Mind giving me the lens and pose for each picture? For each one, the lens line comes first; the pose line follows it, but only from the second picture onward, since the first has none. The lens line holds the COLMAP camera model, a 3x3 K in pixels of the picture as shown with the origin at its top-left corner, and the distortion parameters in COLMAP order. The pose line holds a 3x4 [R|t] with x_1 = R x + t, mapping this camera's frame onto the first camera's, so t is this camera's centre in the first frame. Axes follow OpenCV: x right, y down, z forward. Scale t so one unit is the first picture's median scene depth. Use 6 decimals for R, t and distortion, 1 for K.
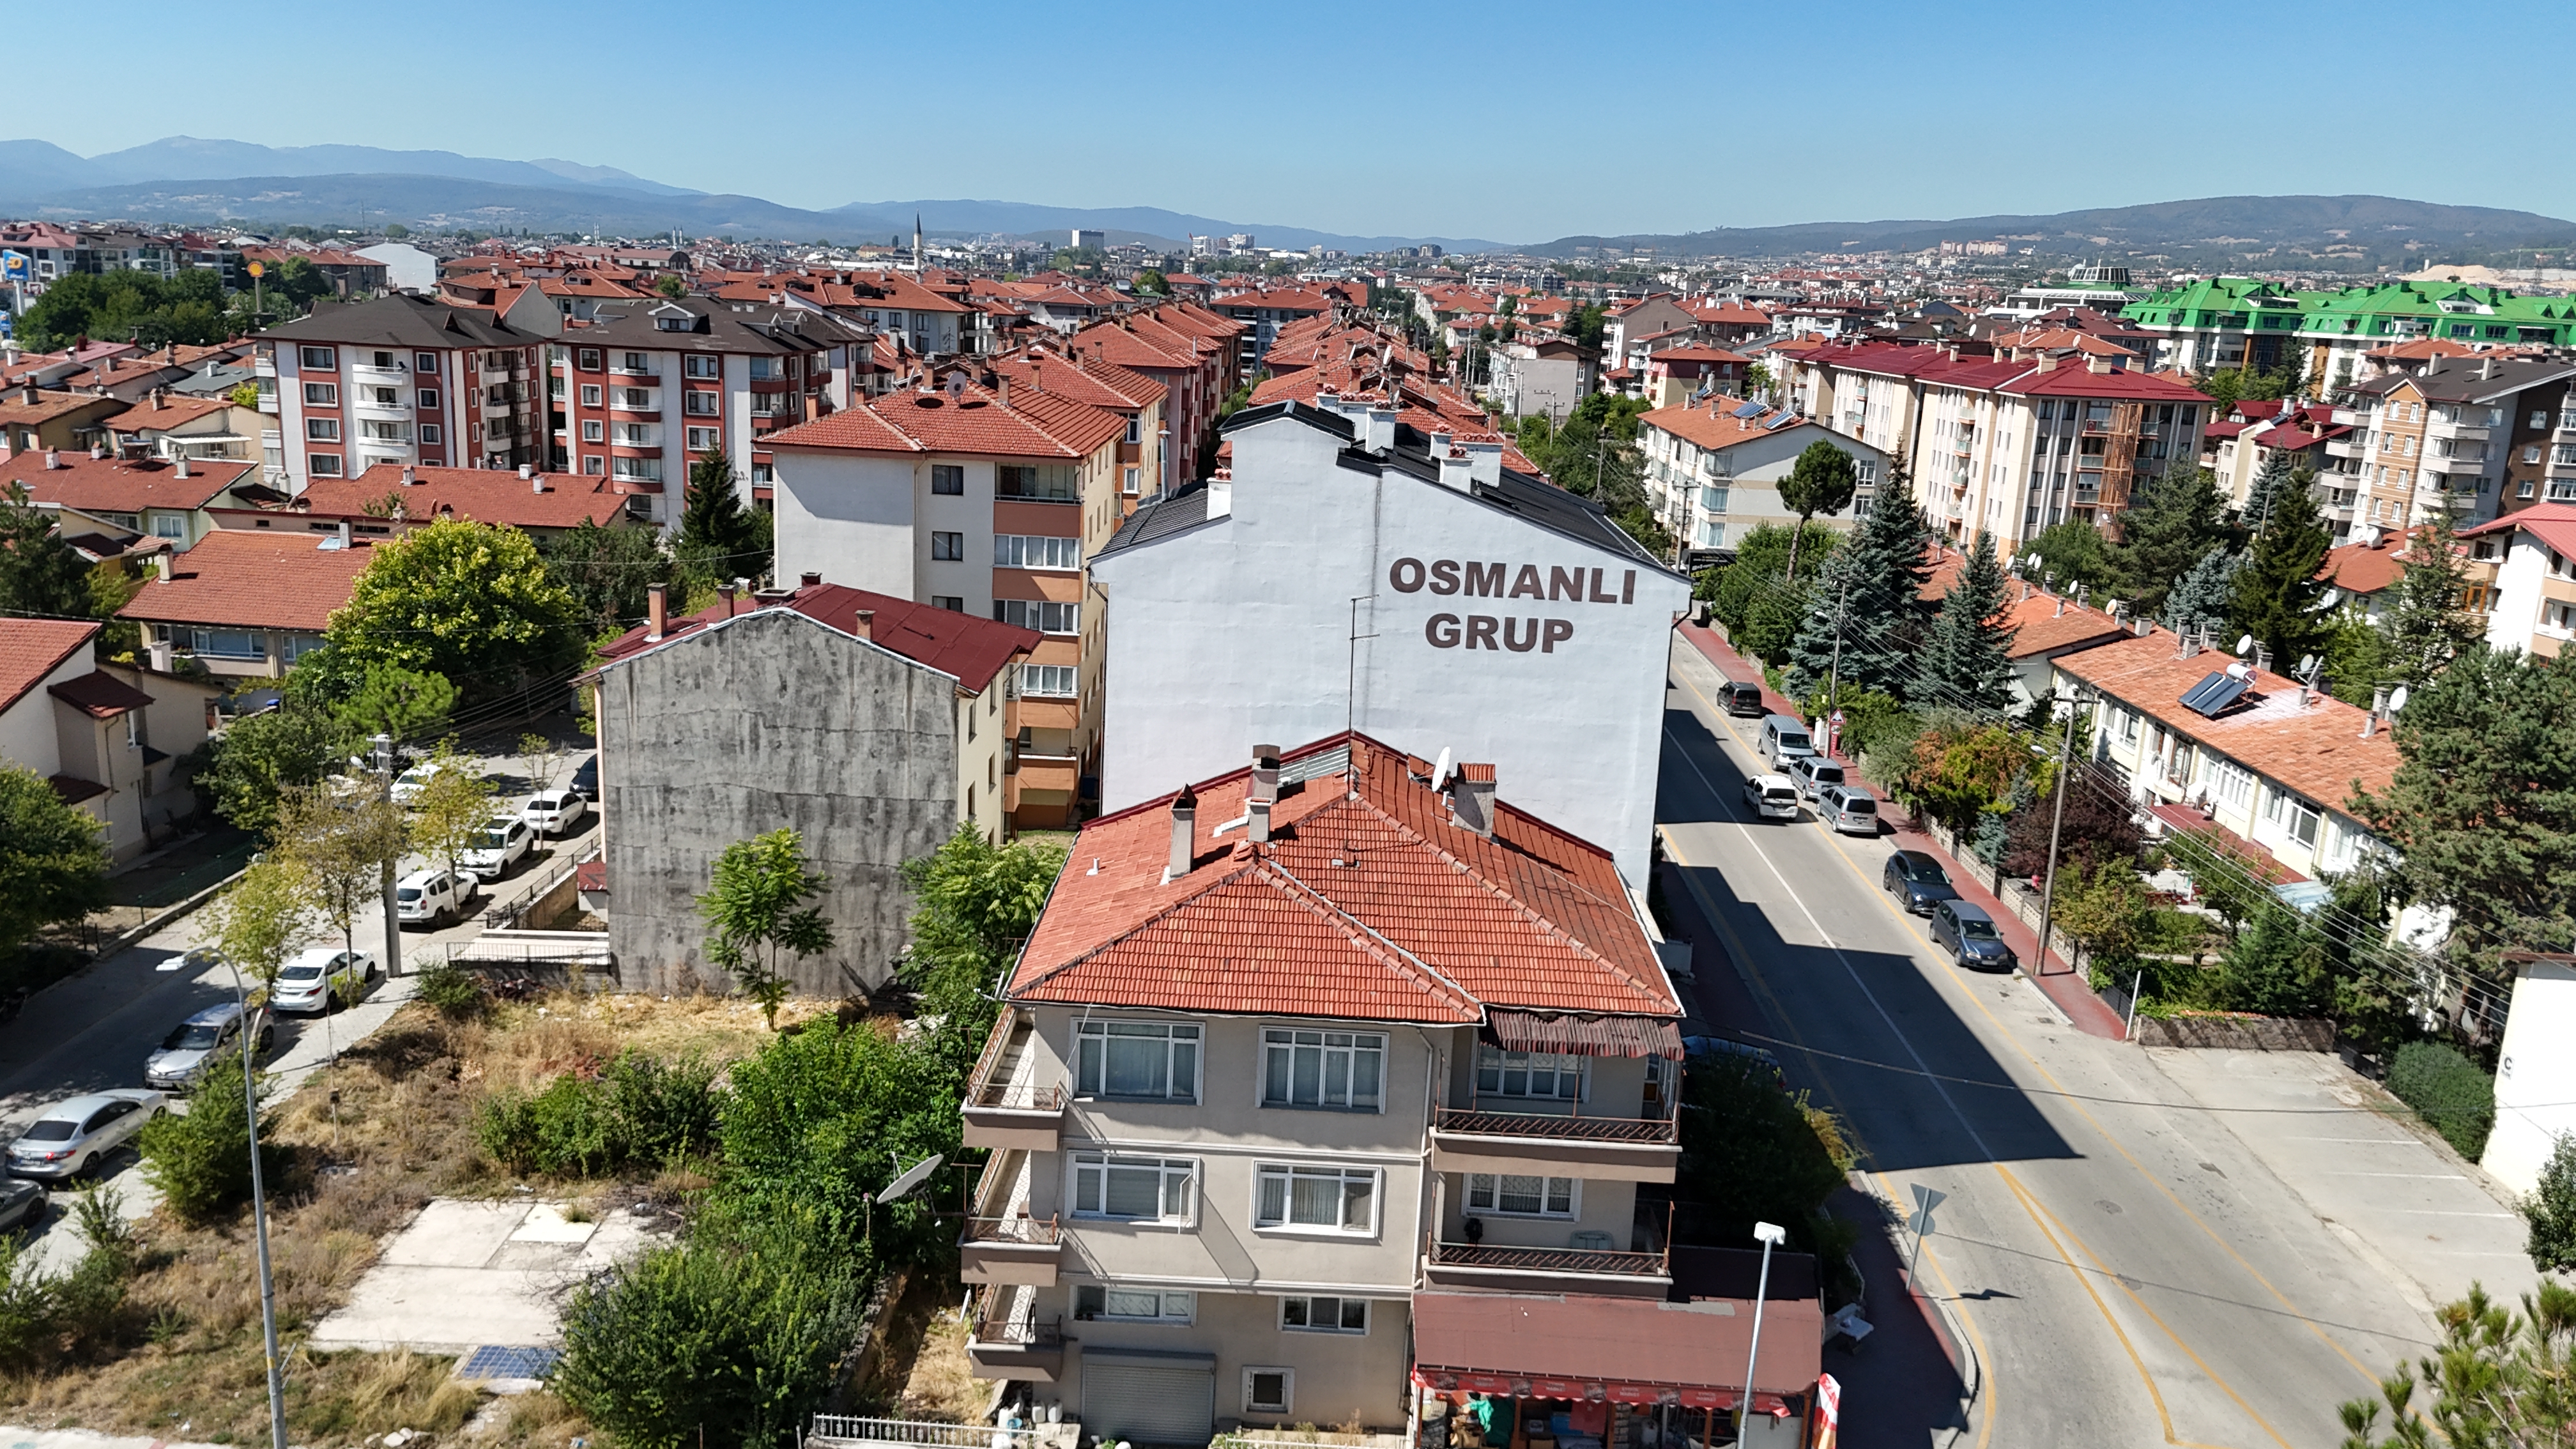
lens RADIAL K [[1905.4, 0, 1292.1], [0, 1905.4, 718.8], [0, 0, 1]] dist [0.064258, -0.061122]
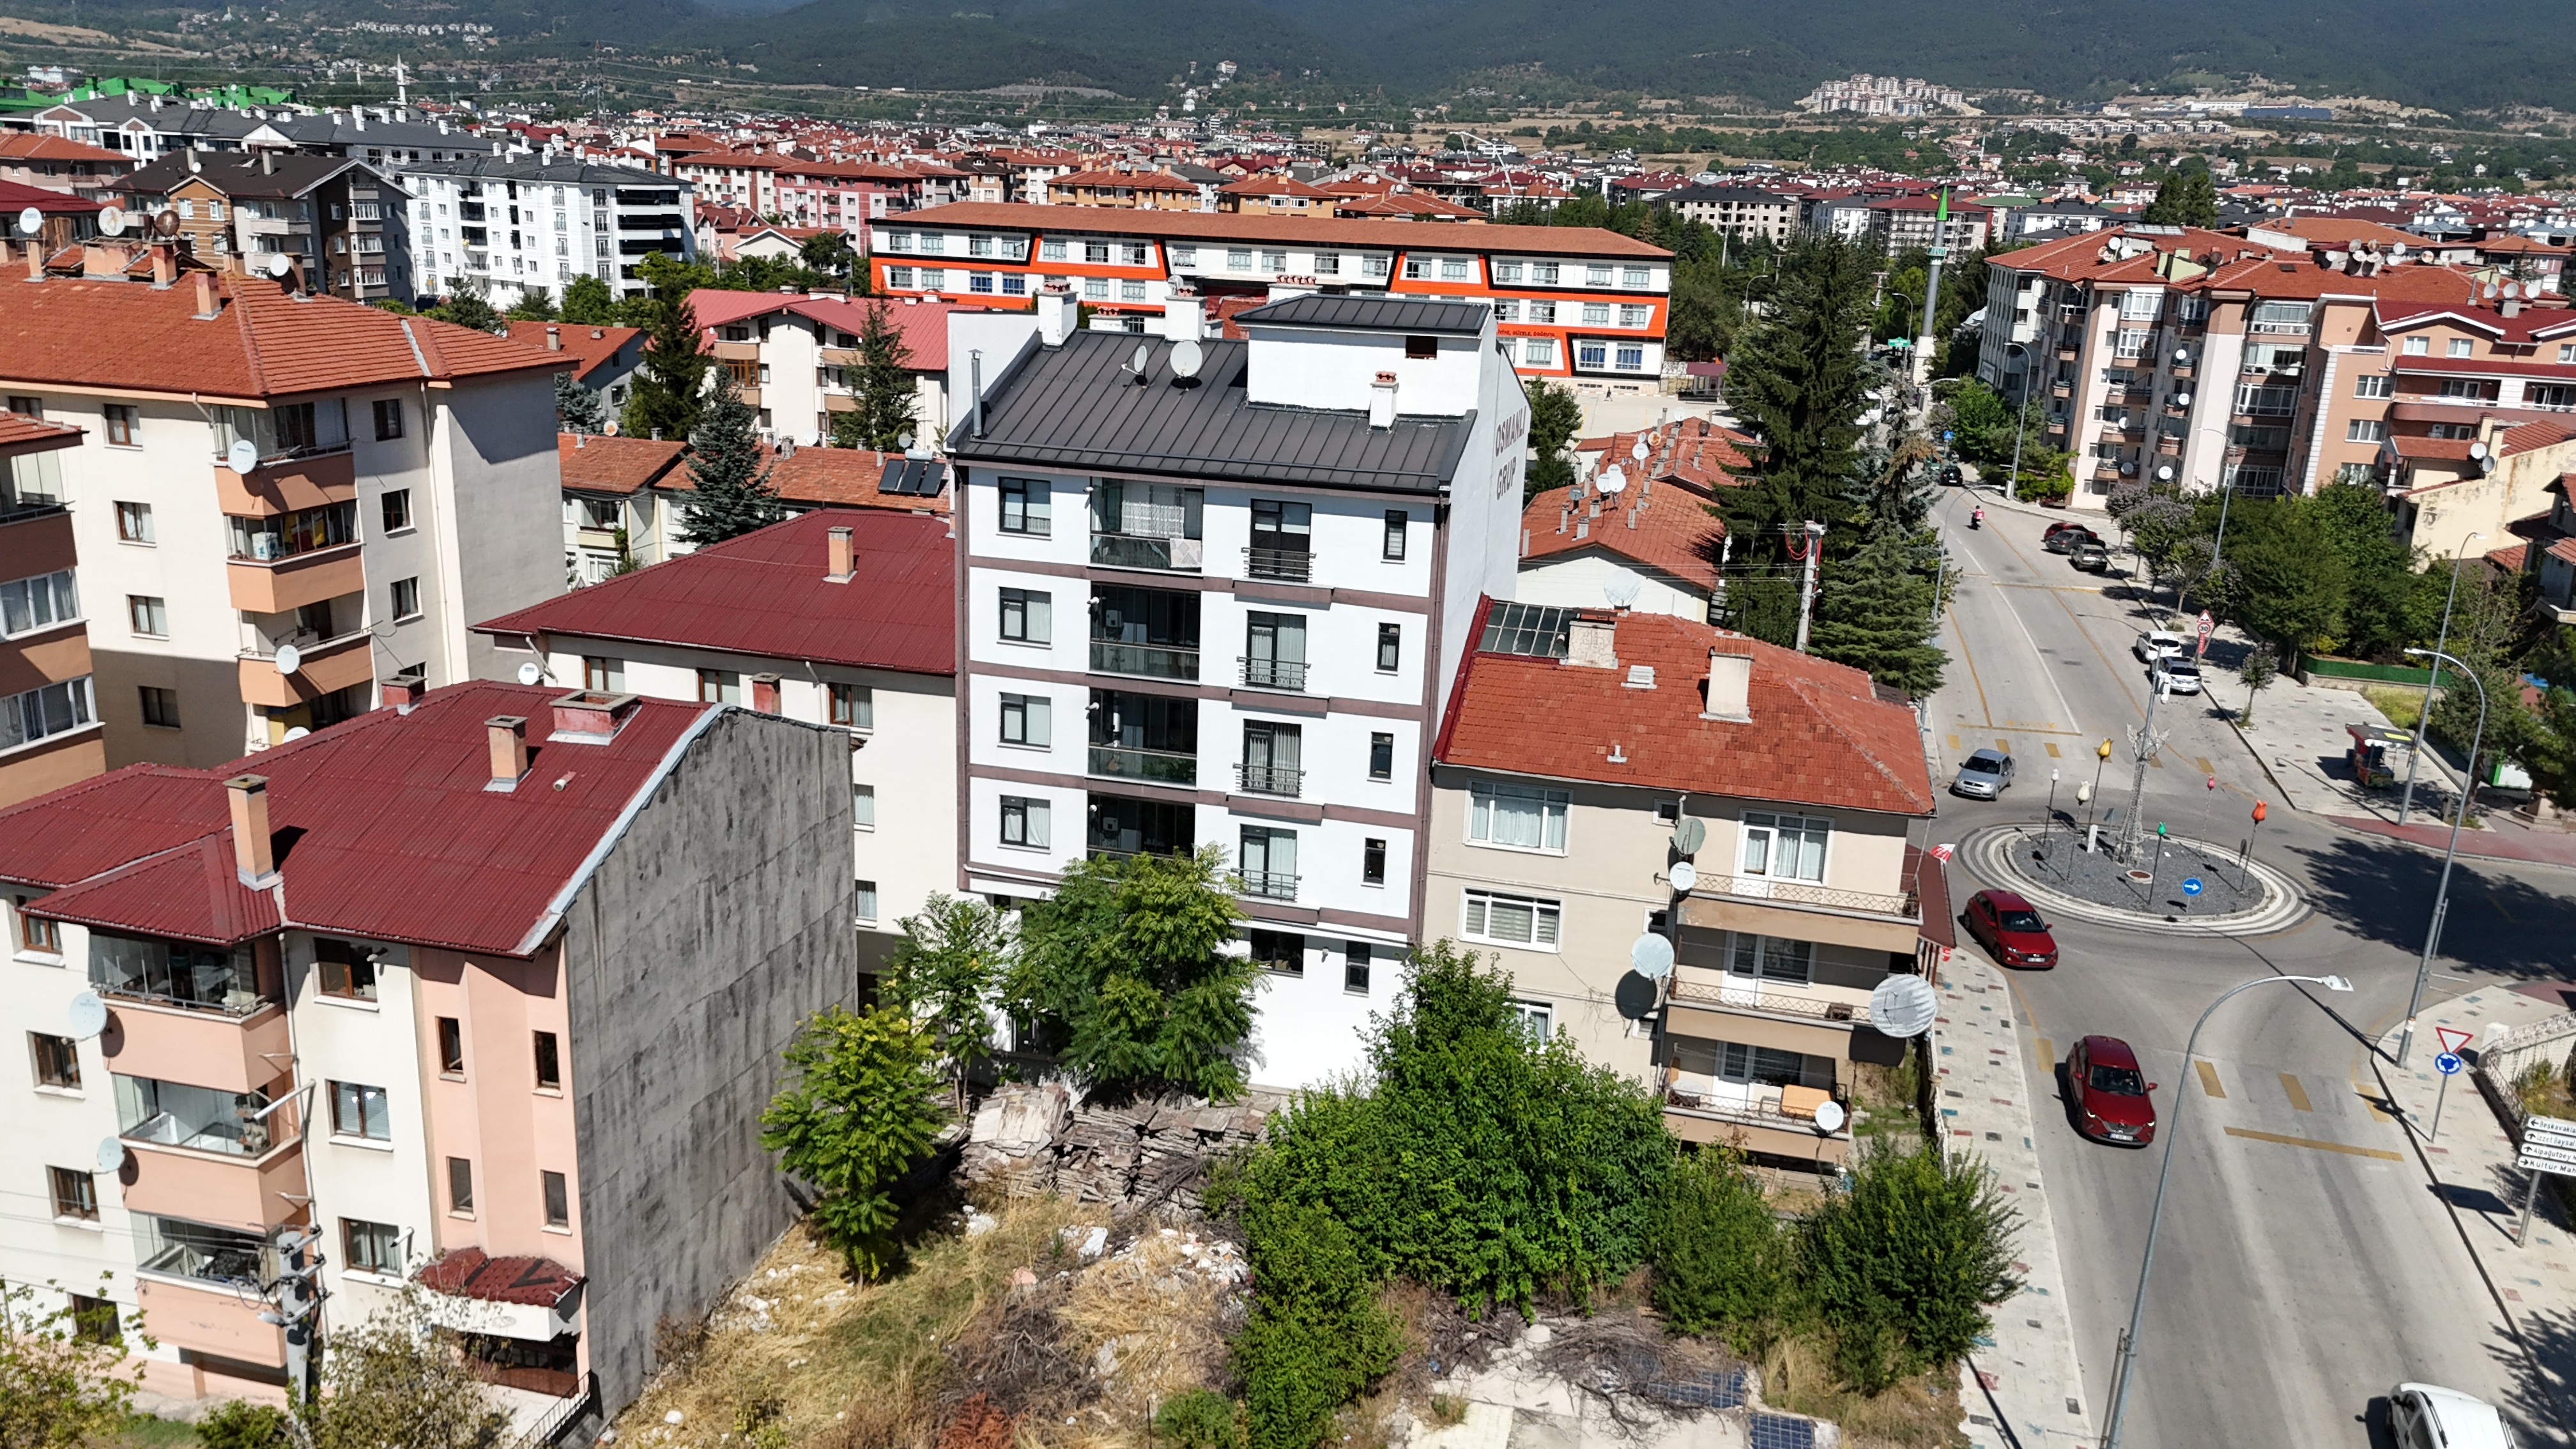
lens RADIAL K [[1905.4, 0, 1291.9], [0, 1905.4, 722.1], [0, 0, 1]] dist [0.064258, -0.061122]
pose [[0.228785, -0.304725, 0.924554, -0.805770], [0.191524, 0.945272, 0.264159, -0.182442], [-0.954451, 0.116639, 0.274626, 0.633720]]
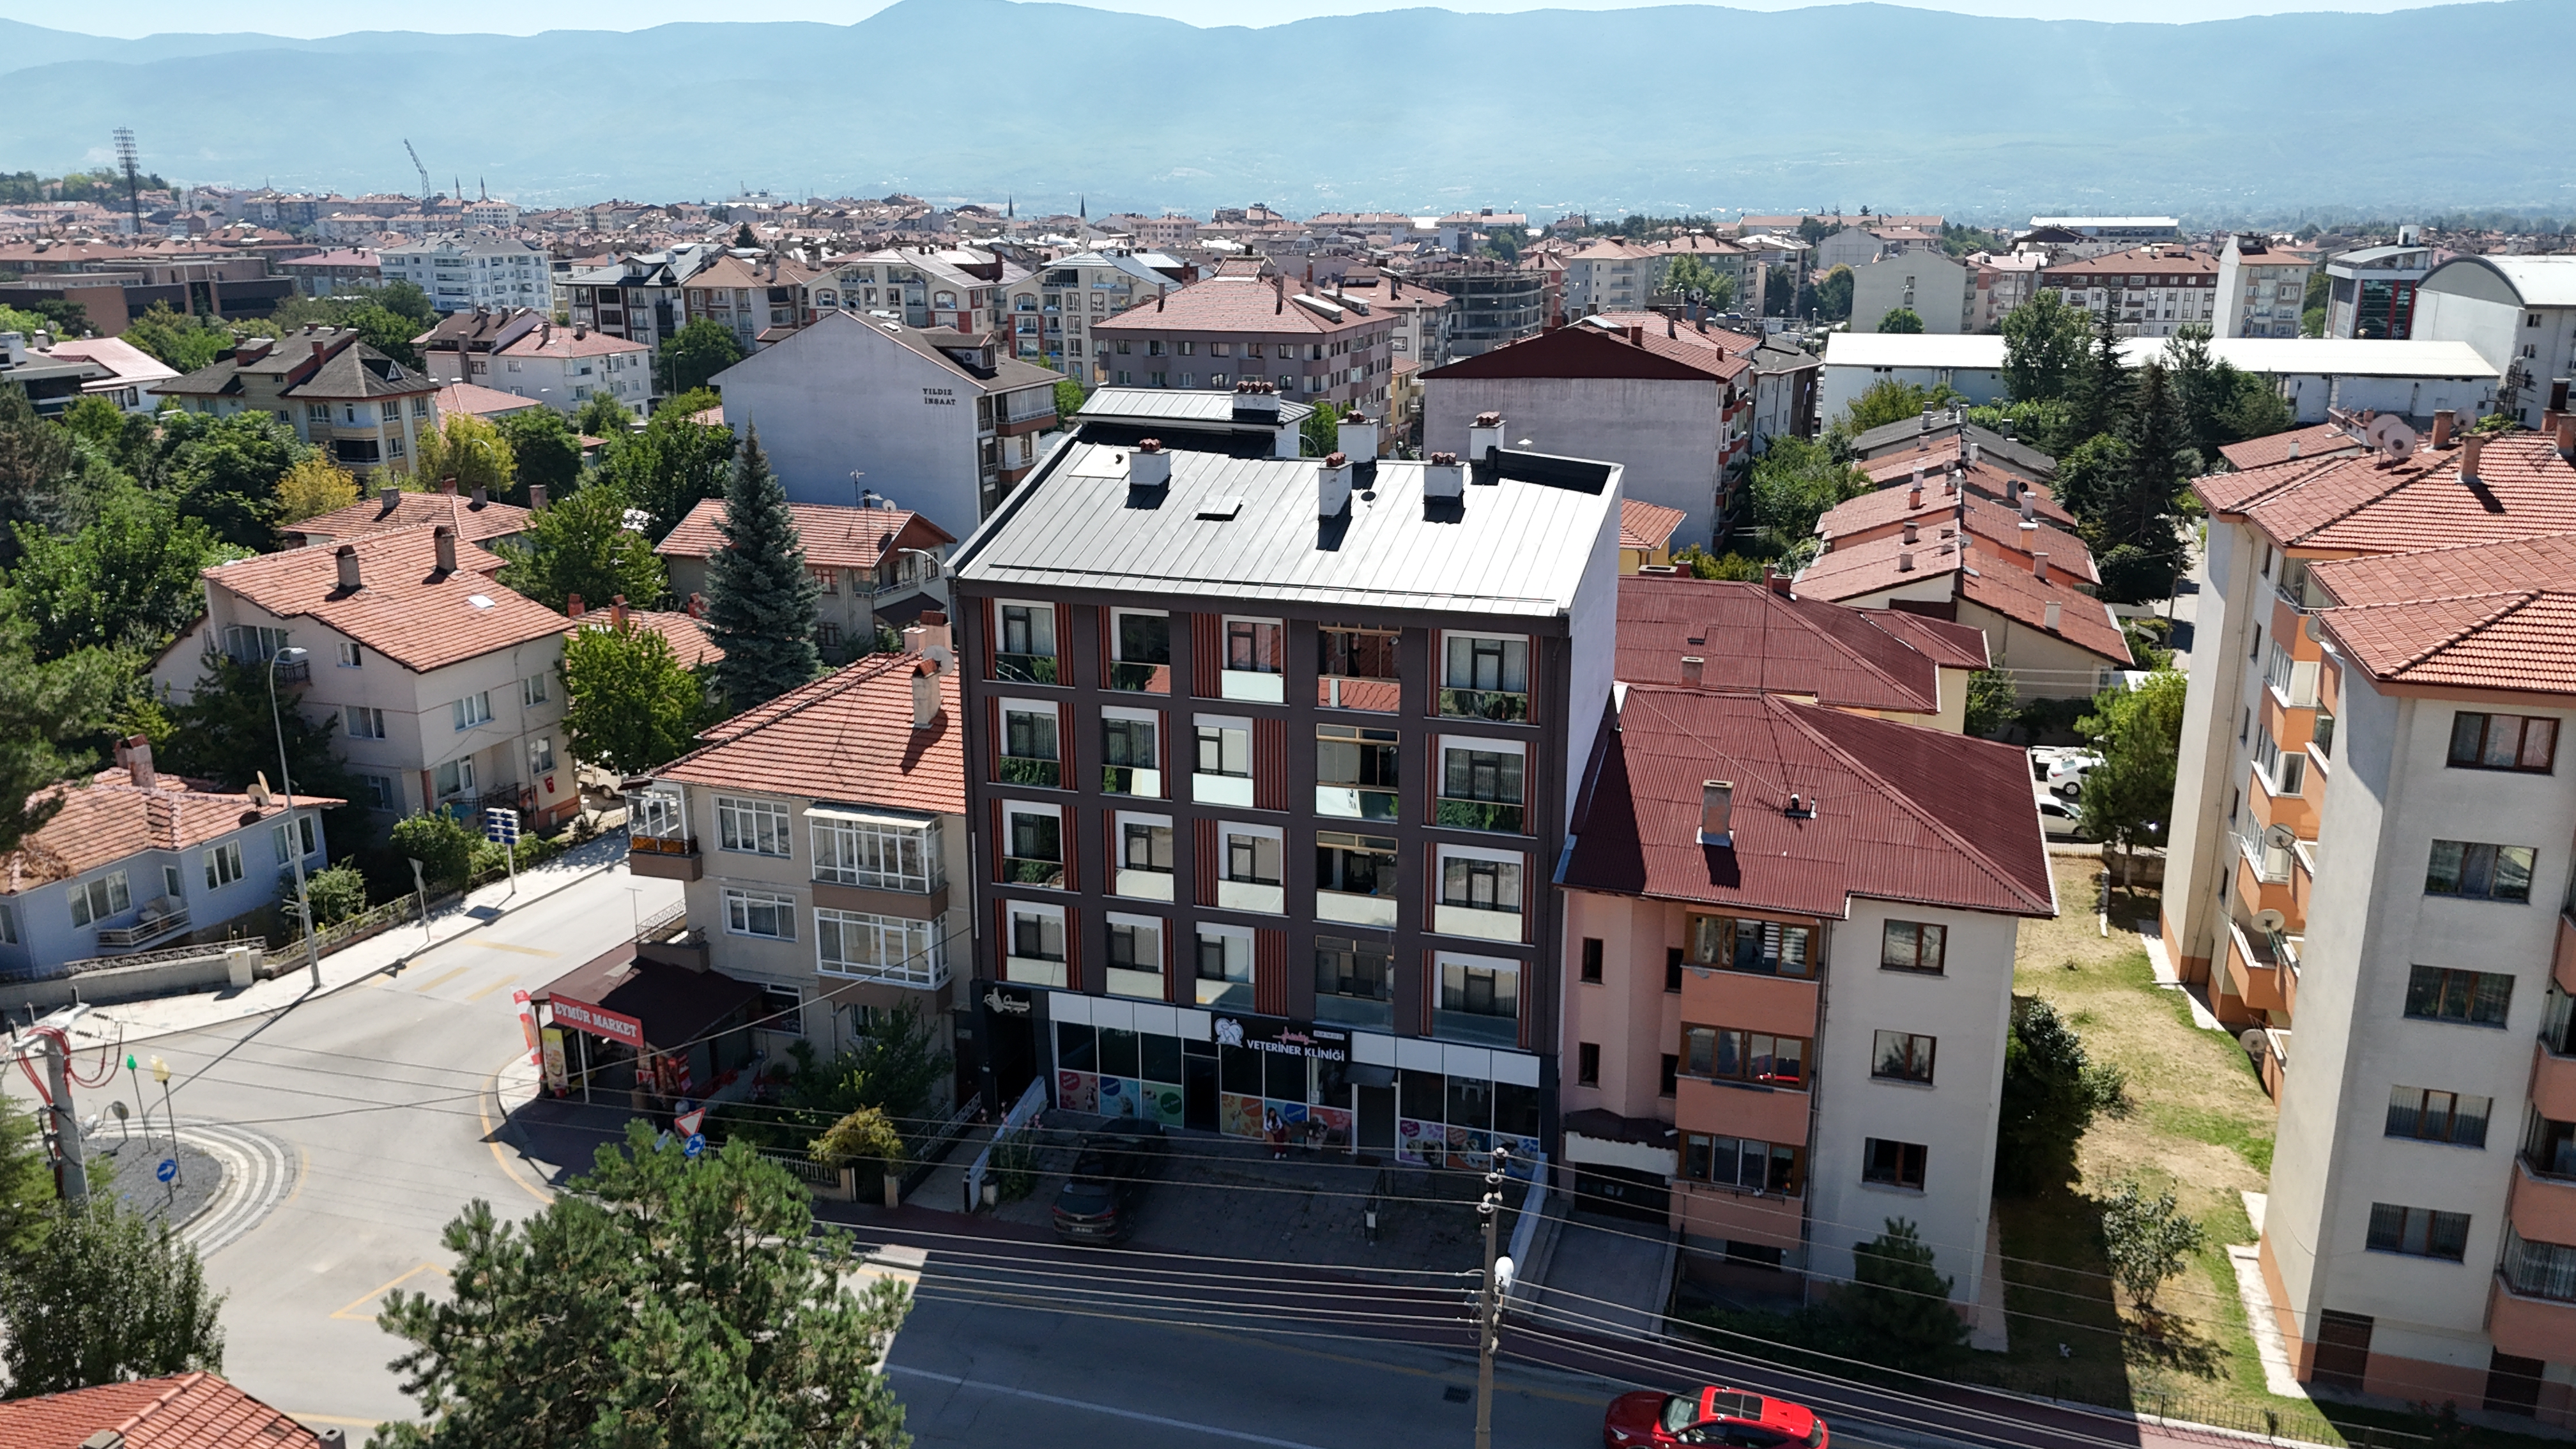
lens RADIAL K [[1905.4, 0, 1293.9], [0, 1905.4, 733.2], [0, 0, 1]] dist [0.064258, -0.061122]
pose [[-0.285251, 0.211655, -0.934791, 0.884878], [-0.227172, 0.932590, 0.280478, -0.248387], [0.931142, 0.292365, -0.217940, 1.097254]]
